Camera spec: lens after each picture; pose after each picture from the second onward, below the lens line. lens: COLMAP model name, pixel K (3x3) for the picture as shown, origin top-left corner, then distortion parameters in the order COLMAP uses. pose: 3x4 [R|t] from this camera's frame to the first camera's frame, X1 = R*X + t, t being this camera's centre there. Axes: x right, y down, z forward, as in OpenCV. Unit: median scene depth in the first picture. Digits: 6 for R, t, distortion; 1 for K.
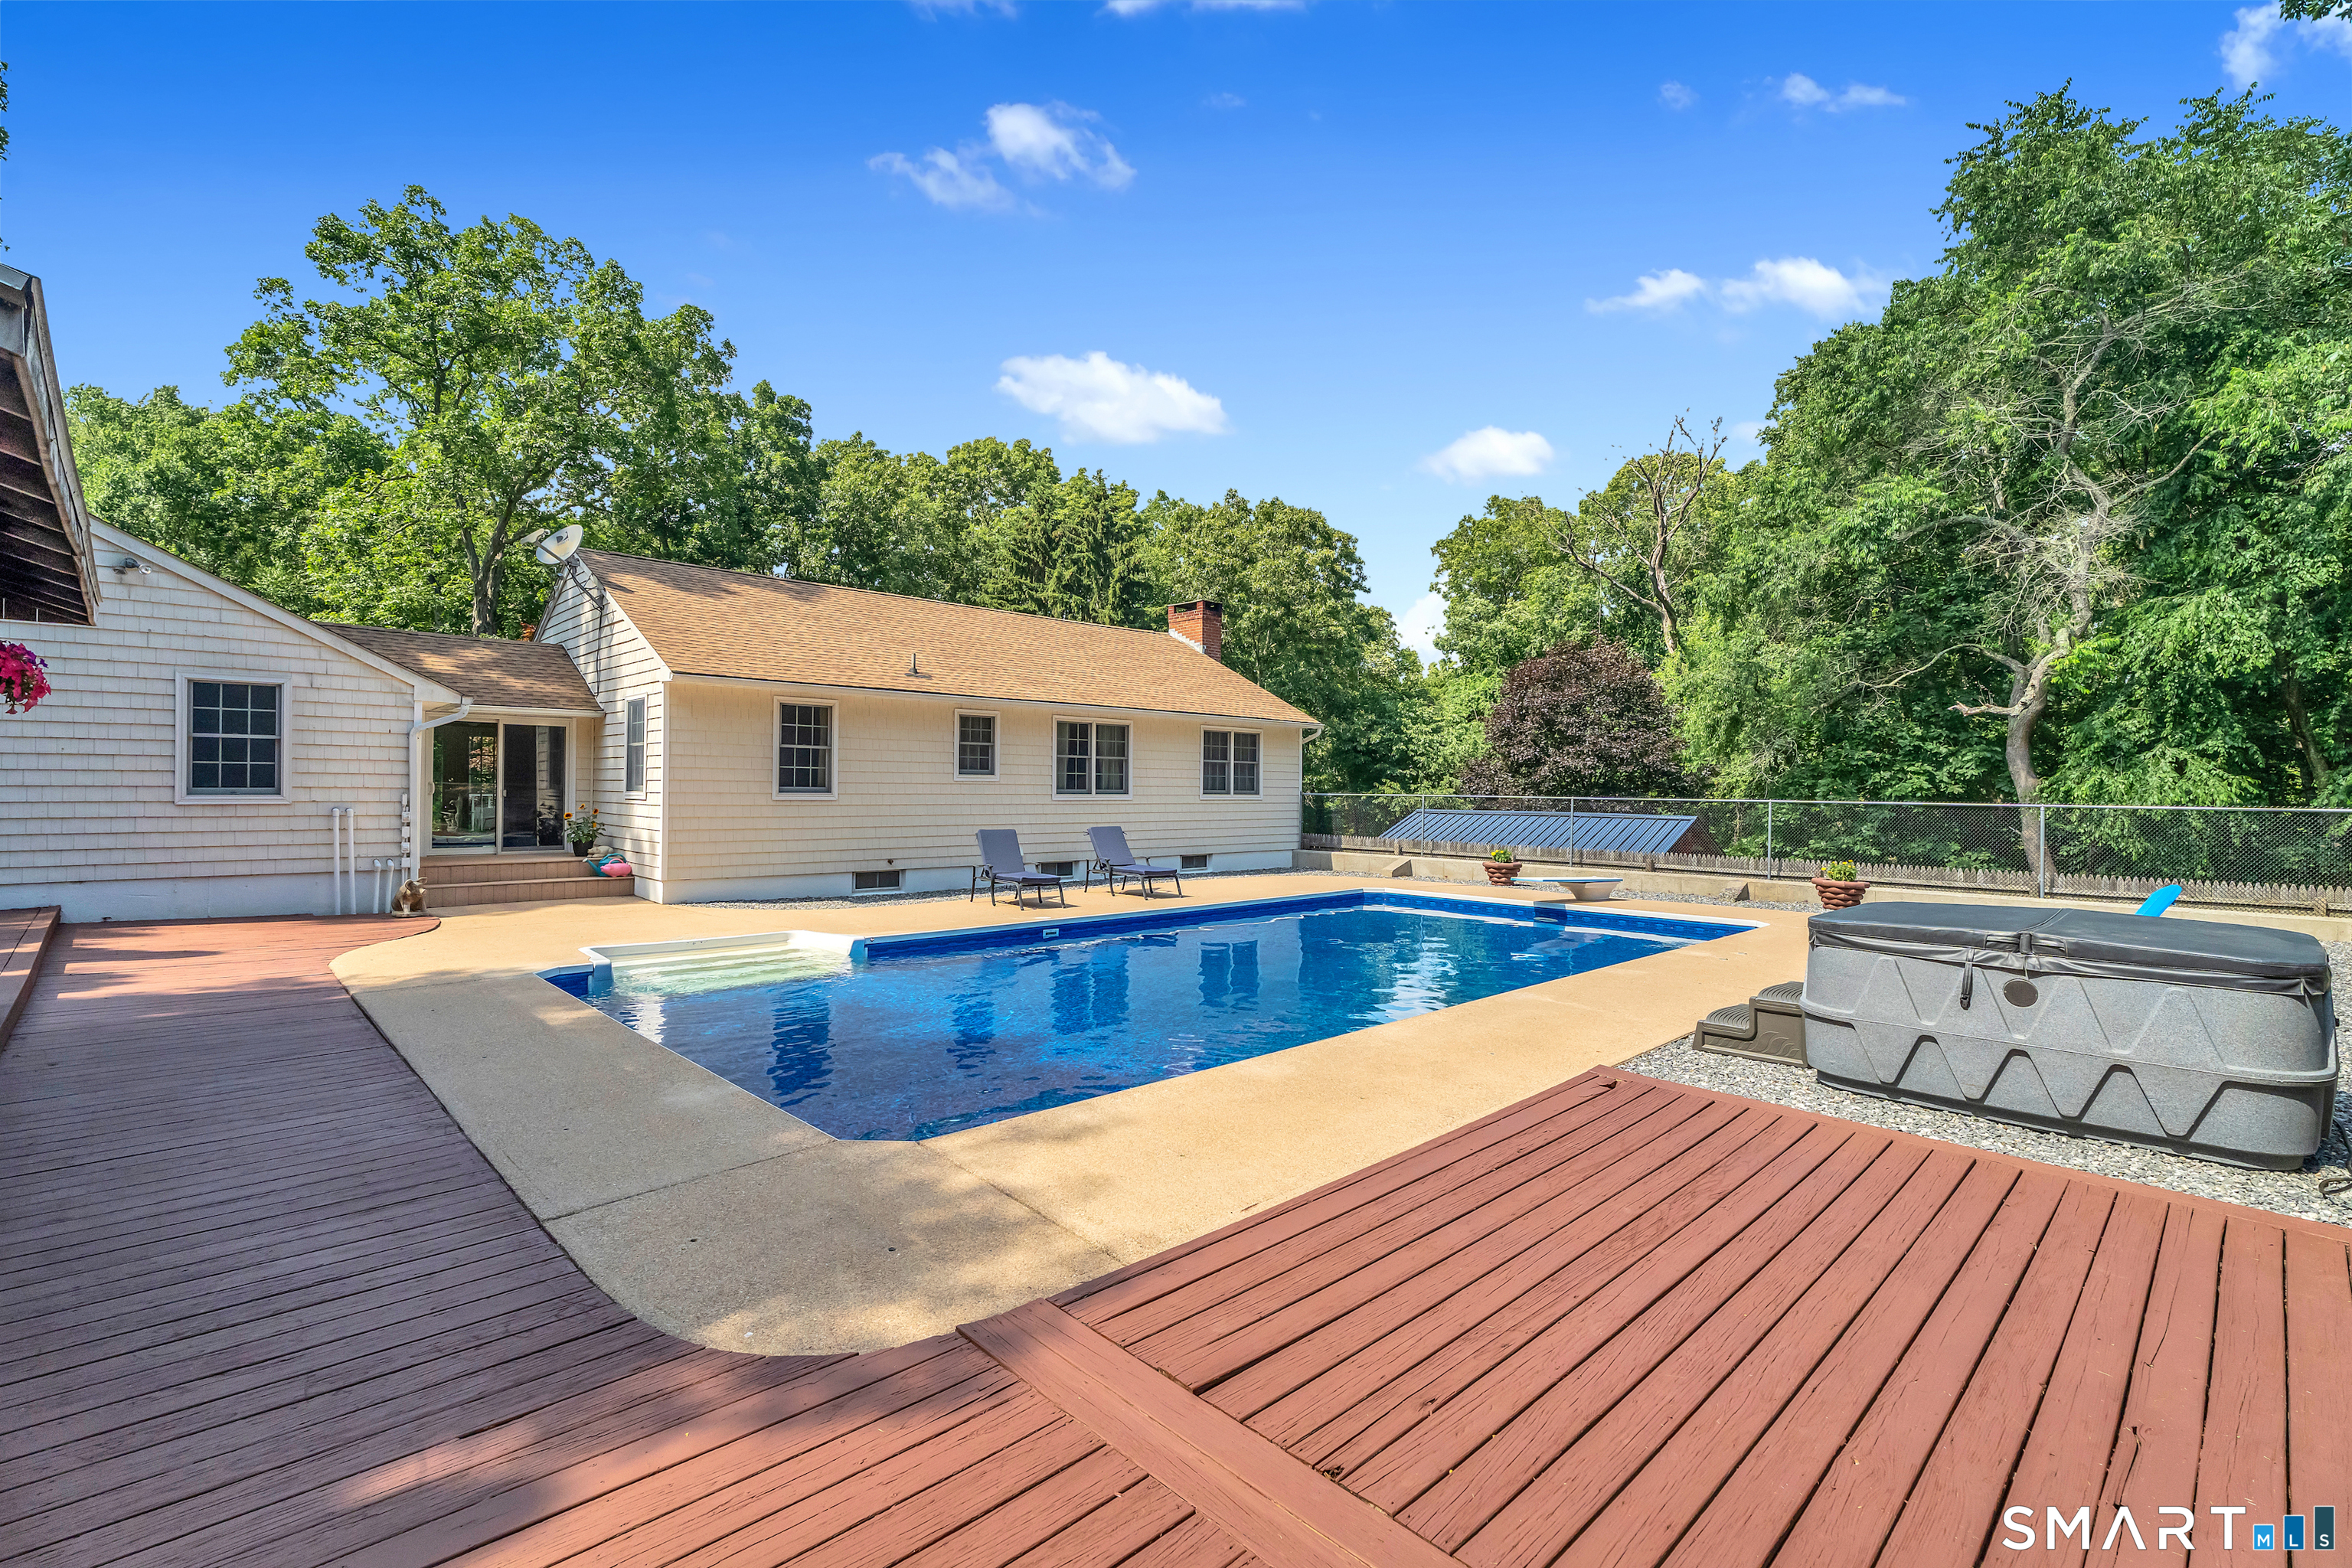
lens RADIAL K [[1076.3, 0, 1172.3], [0, 1076.3, 789.7], [0, 0, 1]] dist [0.004138, -0.001137]
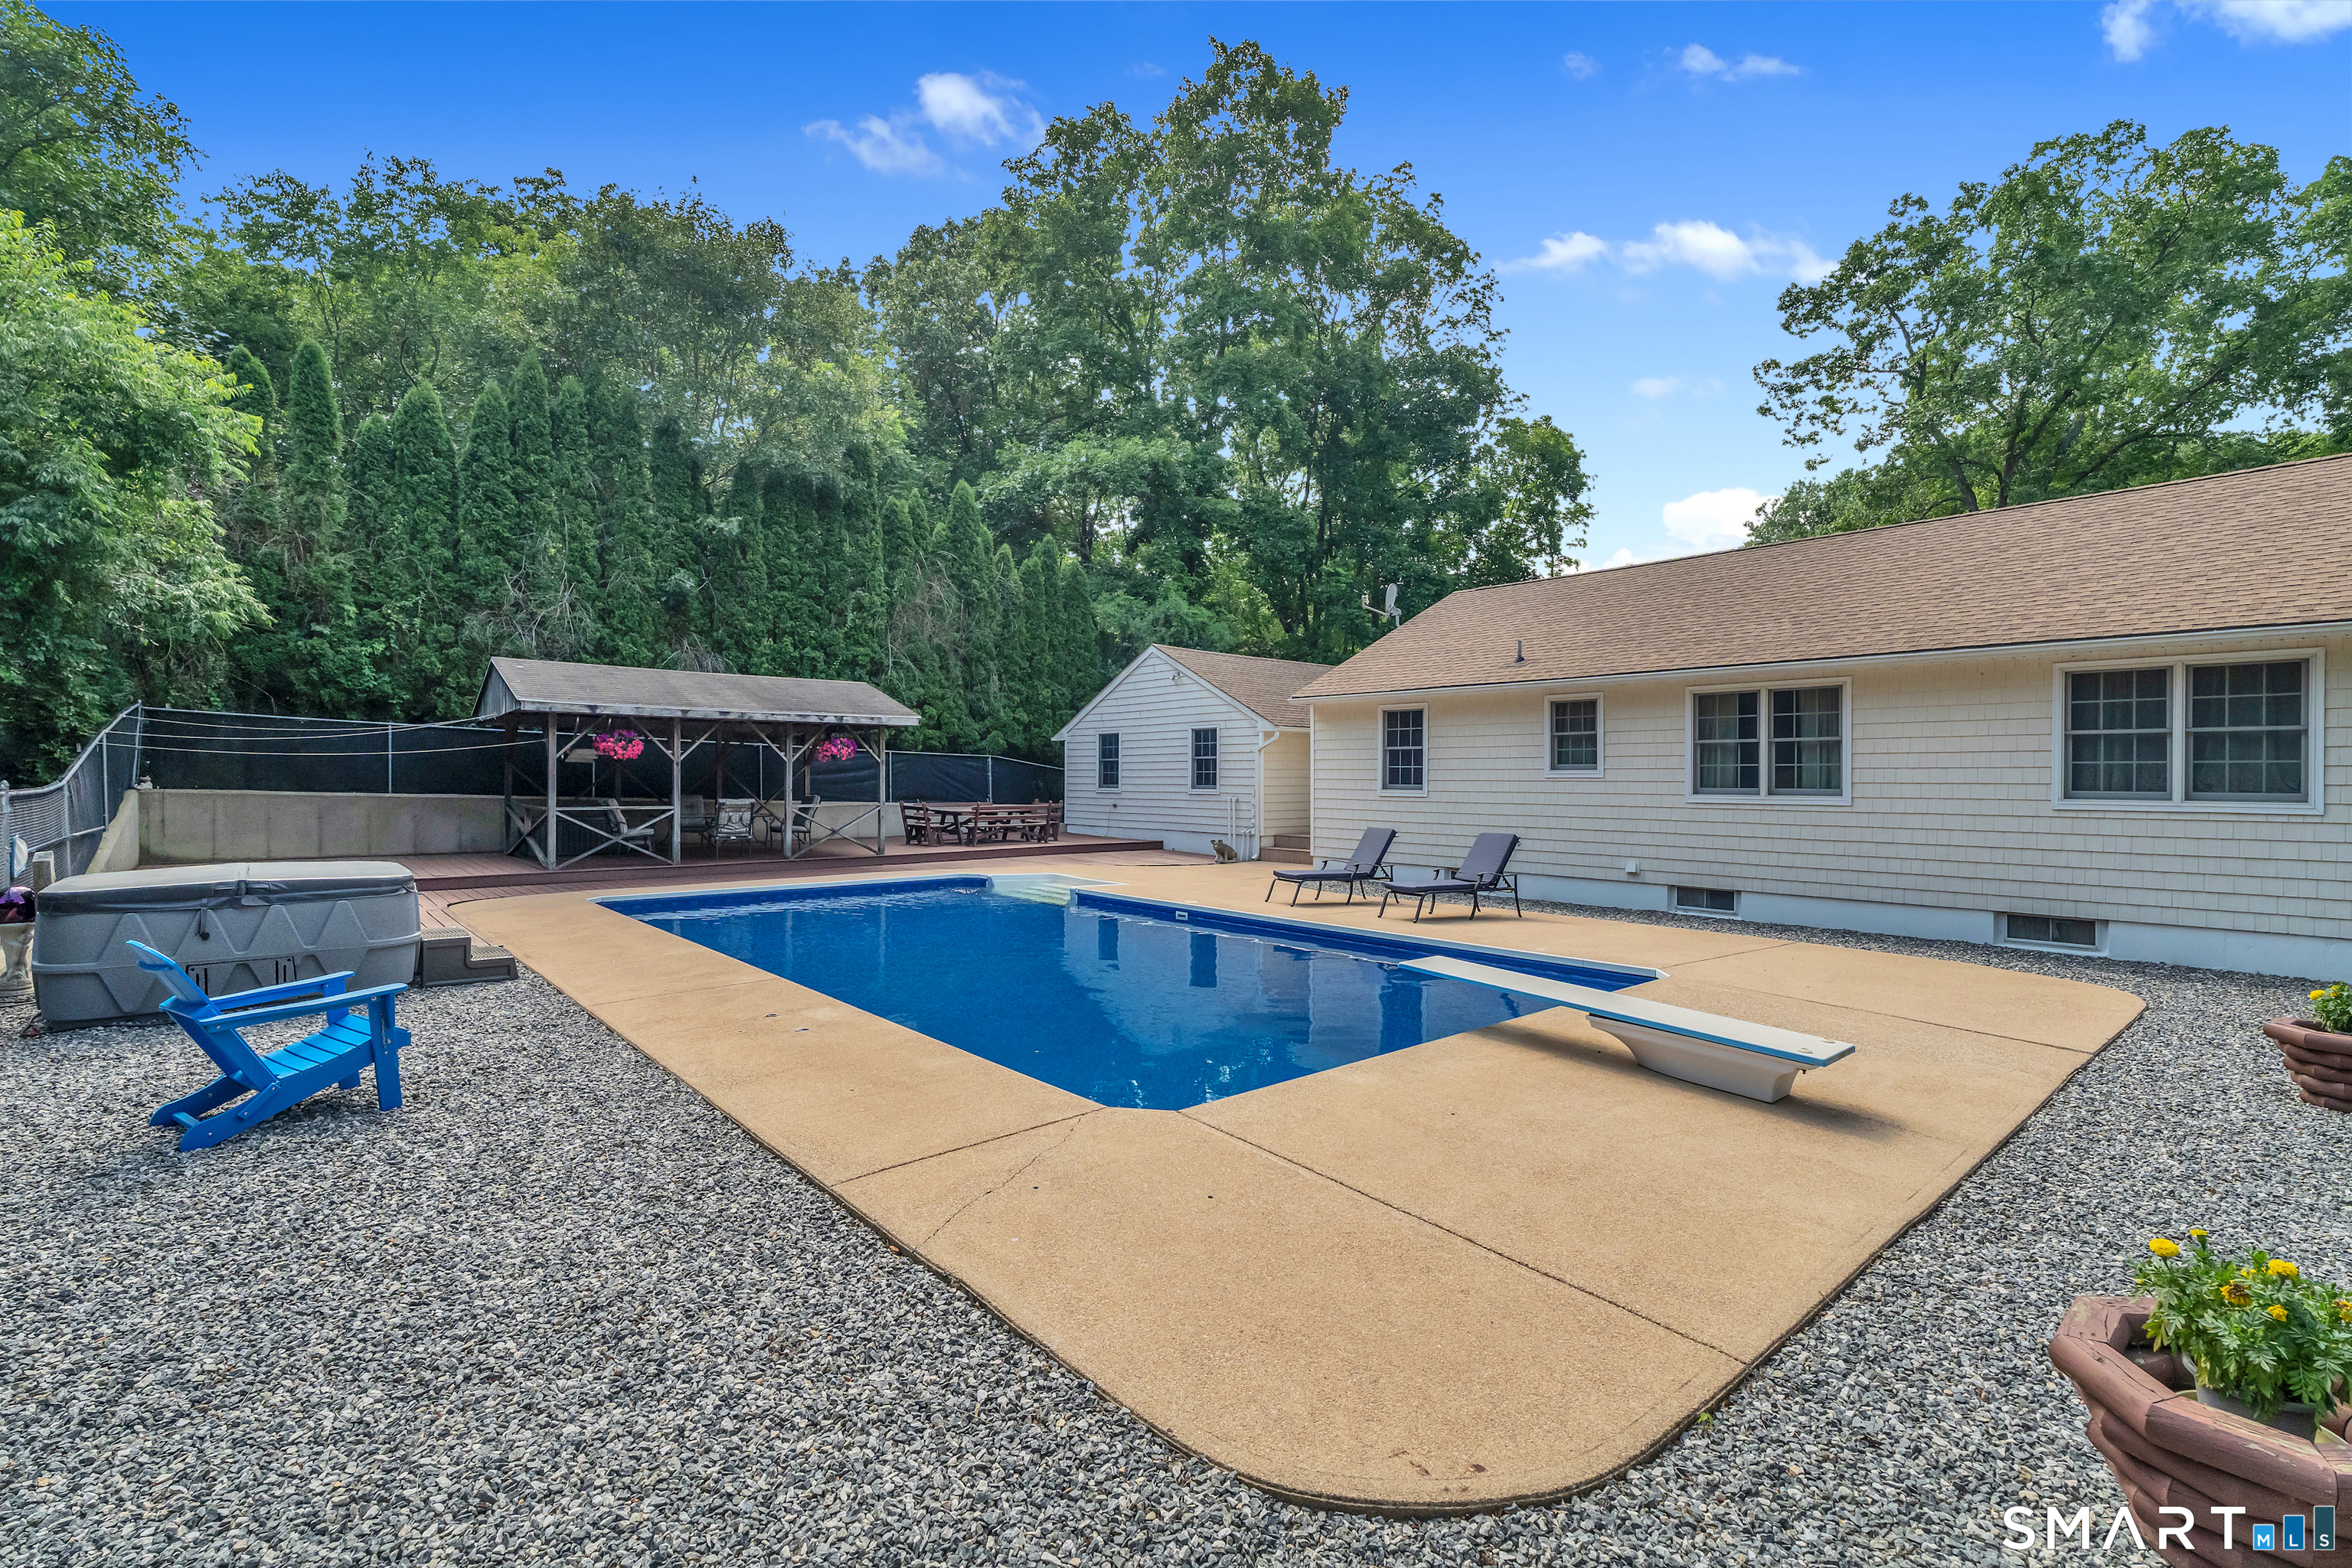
lens RADIAL K [[1076.3, 0, 1077.0], [0, 1076.3, 774.6], [0, 0, 1]] dist [0.004138, -0.001137]
pose [[-0.079925, -0.016086, -0.996671, 0.667892], [-0.006916, 0.999855, -0.015583, 0.005144], [0.996777, 0.005647, -0.080024, 0.668901]]
